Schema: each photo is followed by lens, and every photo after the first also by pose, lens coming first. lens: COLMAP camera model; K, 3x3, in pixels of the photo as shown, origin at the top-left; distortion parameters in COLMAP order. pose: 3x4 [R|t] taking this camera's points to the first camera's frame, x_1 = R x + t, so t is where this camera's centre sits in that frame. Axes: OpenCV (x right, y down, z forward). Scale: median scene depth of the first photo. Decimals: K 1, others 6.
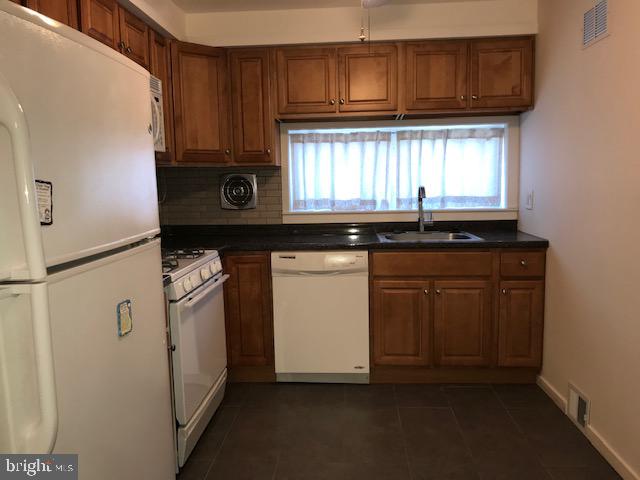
lens RADIAL K [[526.9, 0, 320.0], [0, 526.9, 240.0], [0, 0, 1]] dist [0.078163, -0.078869]
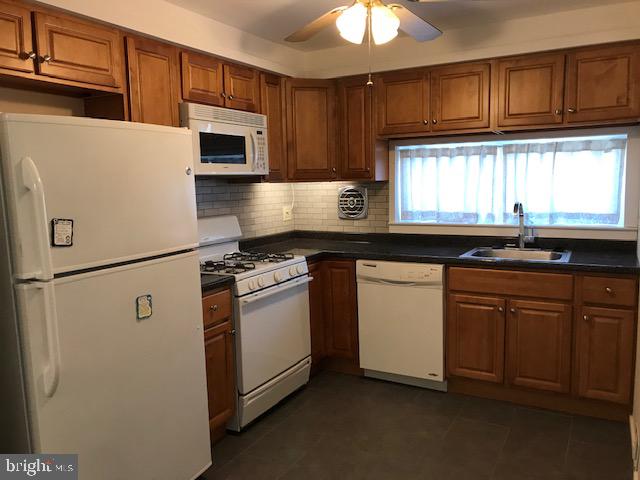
lens RADIAL K [[526.9, 0, 320.0], [0, 526.9, 240.0], [0, 0, 1]] dist [0.078163, -0.078869]
pose [[0.907290, 0.049114, -0.417627, 0.281913], [-0.044121, 0.998792, 0.021607, -0.037539], [0.418183, -0.001178, 0.908362, -0.050348]]
